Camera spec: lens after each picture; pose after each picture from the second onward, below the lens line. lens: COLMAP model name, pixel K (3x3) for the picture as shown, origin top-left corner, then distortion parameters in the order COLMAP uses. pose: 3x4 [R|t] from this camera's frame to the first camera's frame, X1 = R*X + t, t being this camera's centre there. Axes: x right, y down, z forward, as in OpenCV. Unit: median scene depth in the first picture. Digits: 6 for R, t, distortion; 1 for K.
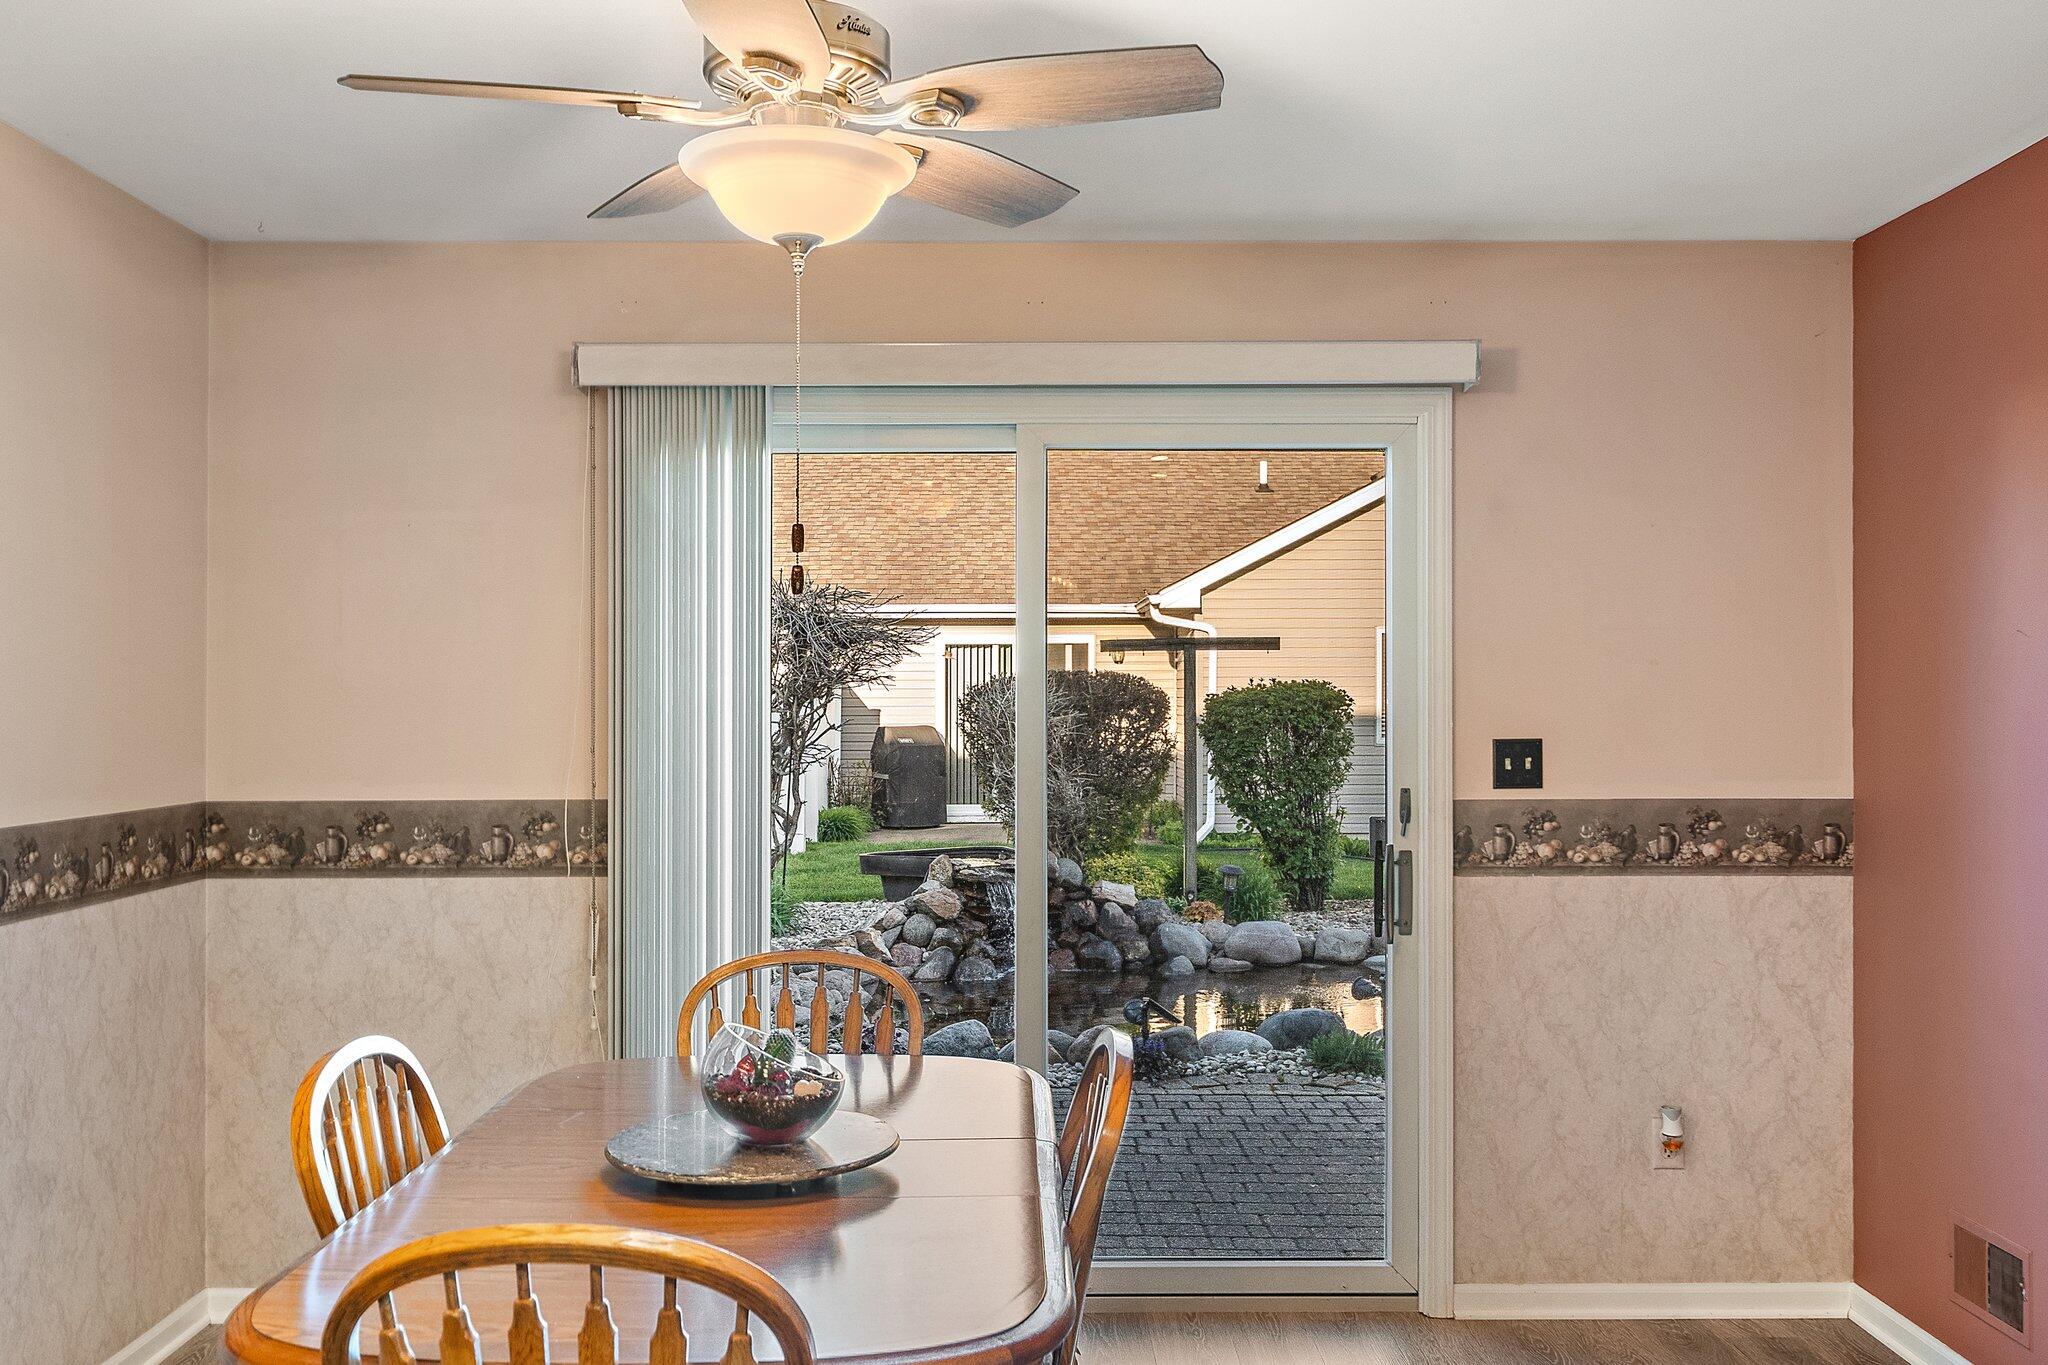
lens RADIAL K [[1745.8, 0, 1011.6], [0, 1745.8, 702.0], [0, 0, 1]] dist [0.003331, 0.001923]
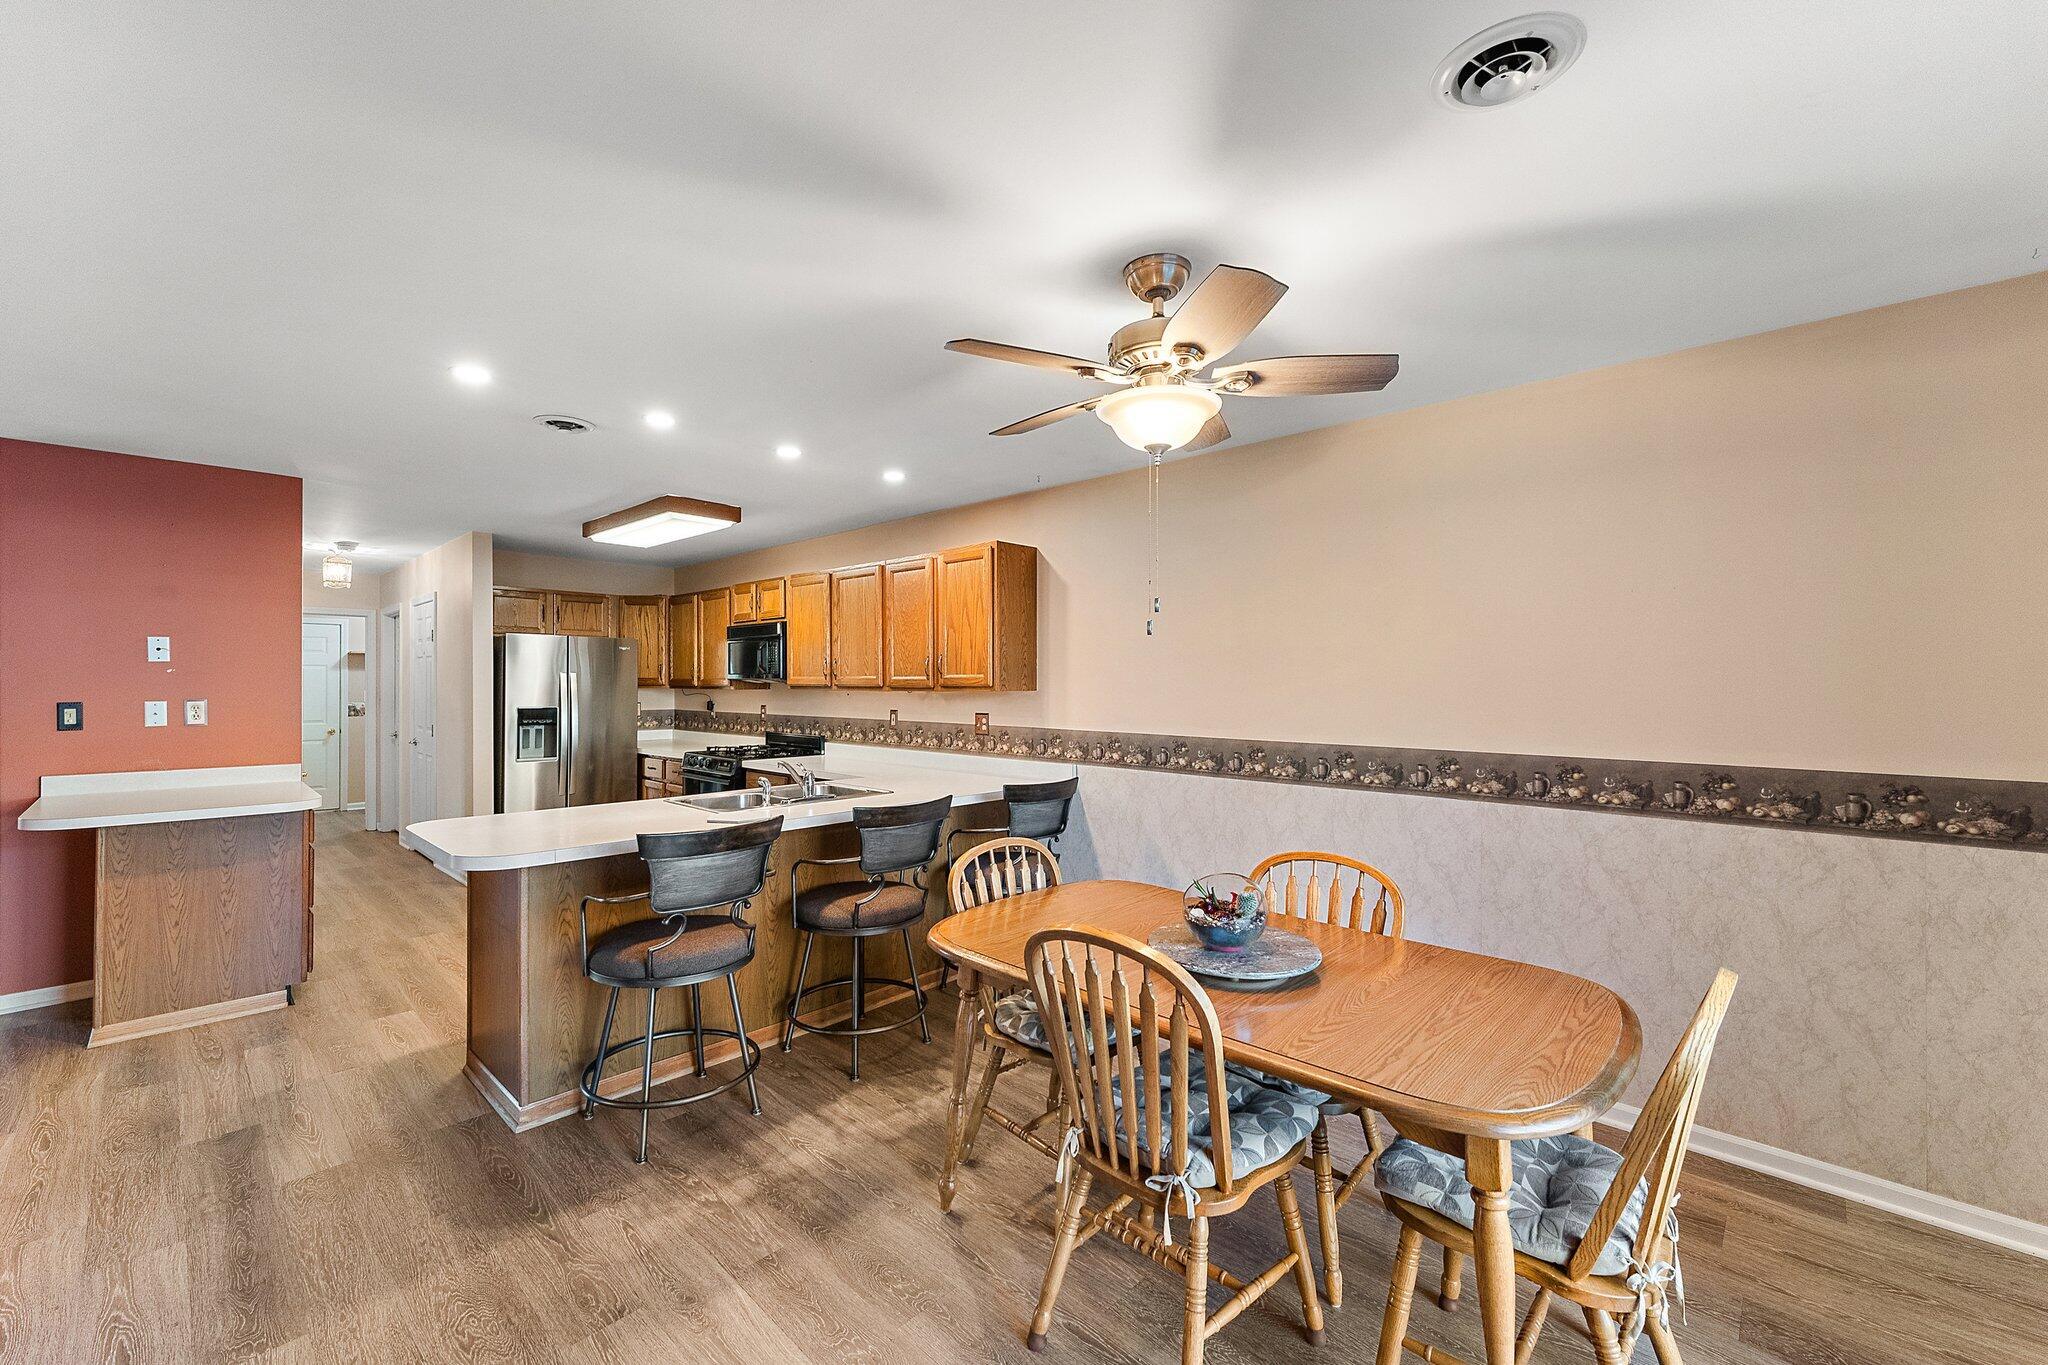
lens RADIAL K [[832.1, 0, 1021.1], [0, 832.1, 674.7], [0, 0, 1]] dist [0.003100, 0.000368]
pose [[-0.686237, -0.018578, -0.727141, 0.366072], [-0.010385, 0.999822, -0.015744, 0.004480], [0.727304, -0.003253, -0.686308, 0.858374]]
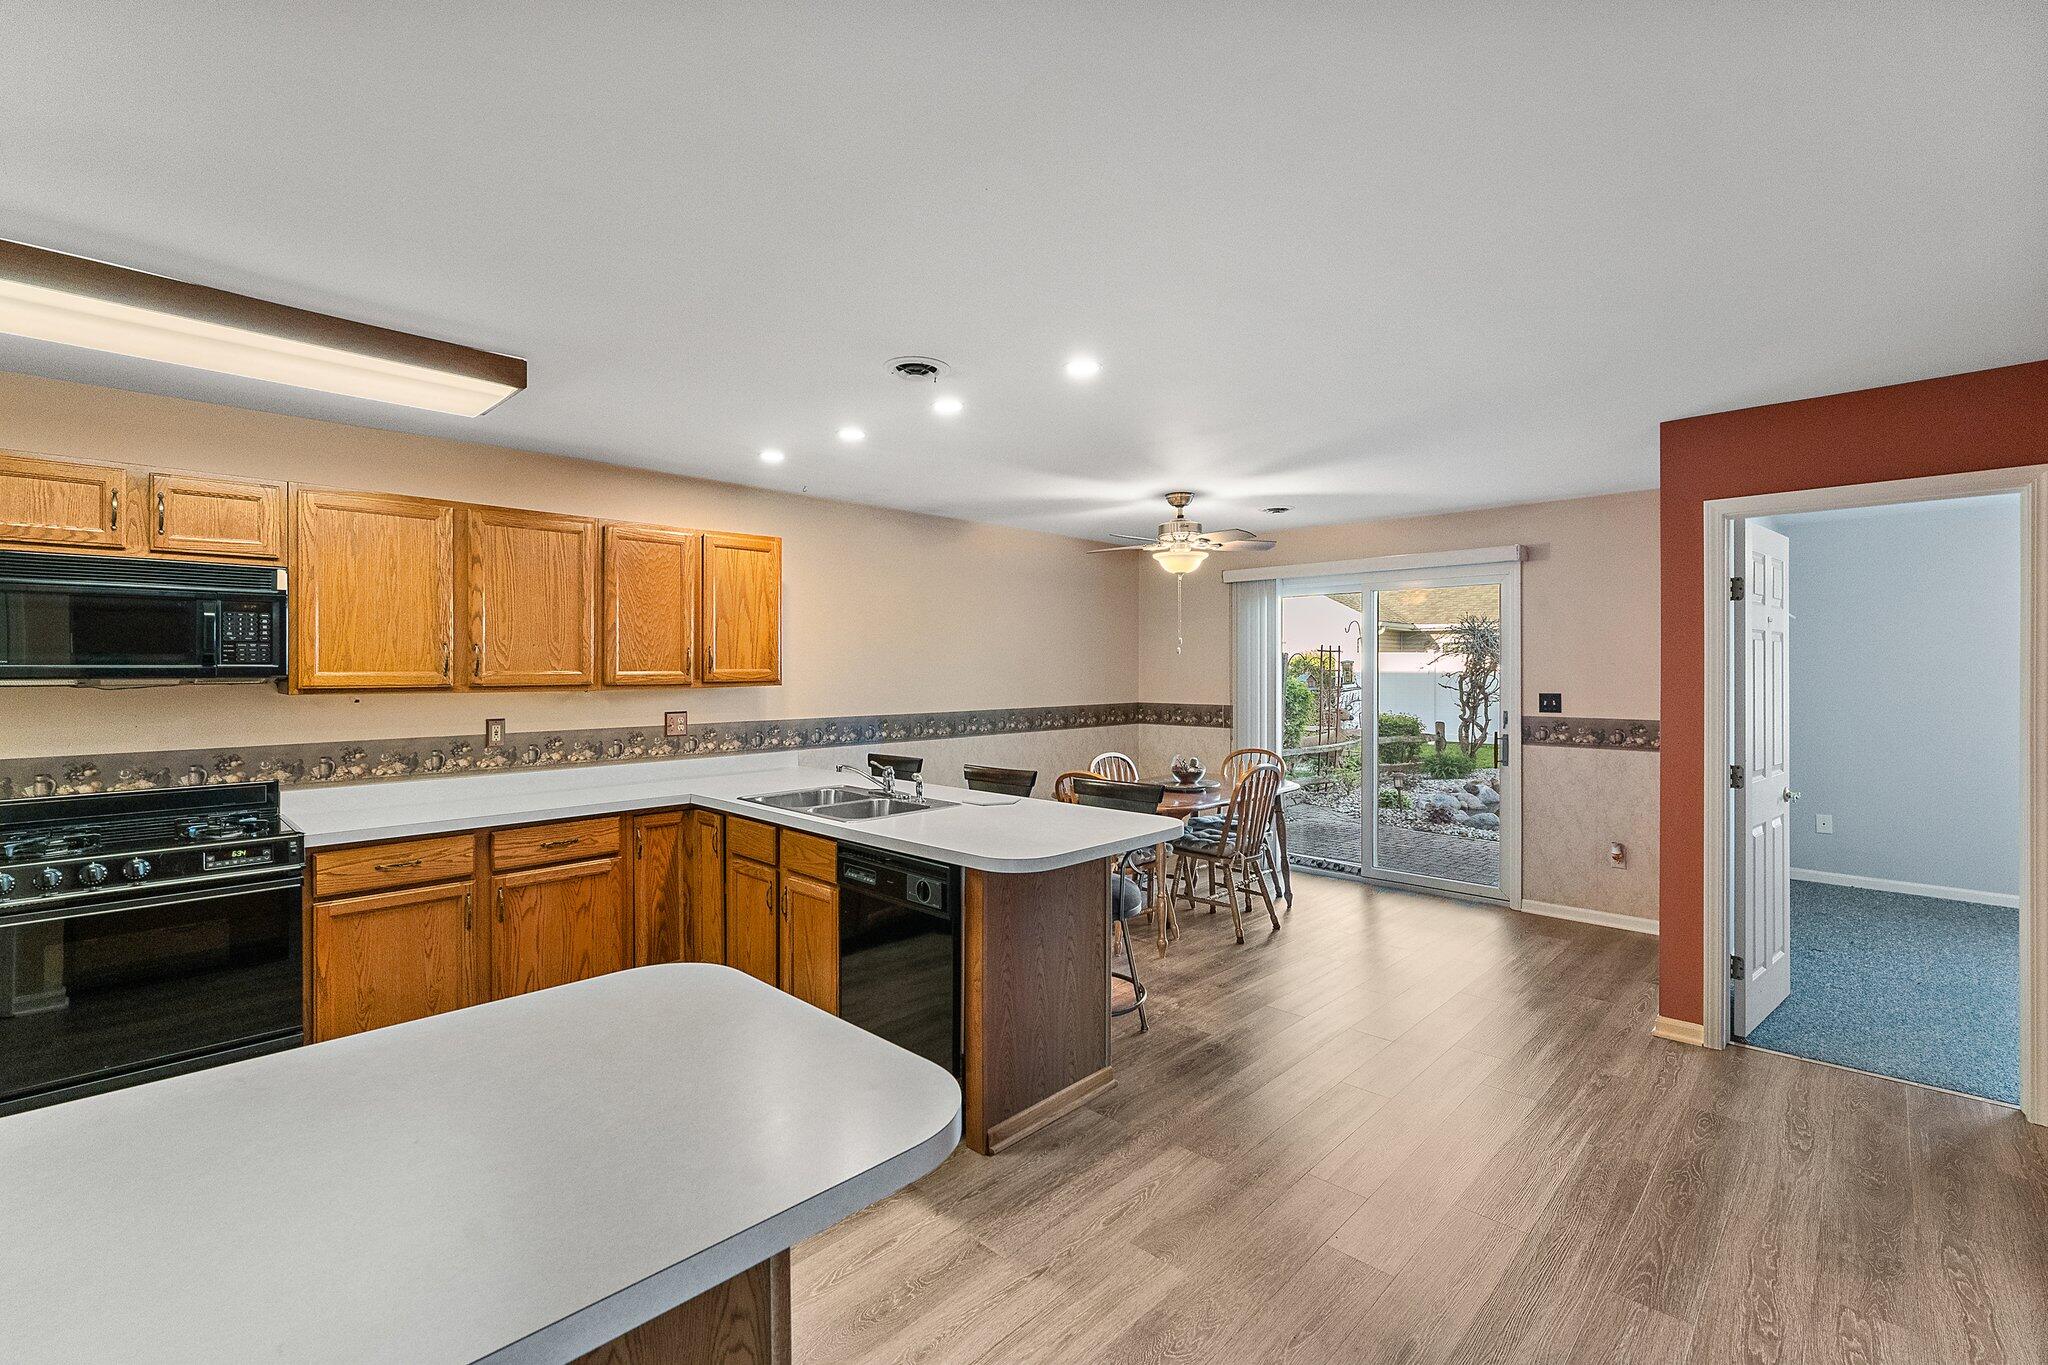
lens RADIAL K [[886.4, 0, 1022.0], [0, 886.4, 677.0], [0, 0, 1]] dist [0.000632, -0.000040]
pose [[0.716931, 0.010103, -0.697071, 0.641860], [-0.001909, 0.999920, 0.012529, -0.017874], [0.697141, -0.007651, 0.716893, -0.483660]]
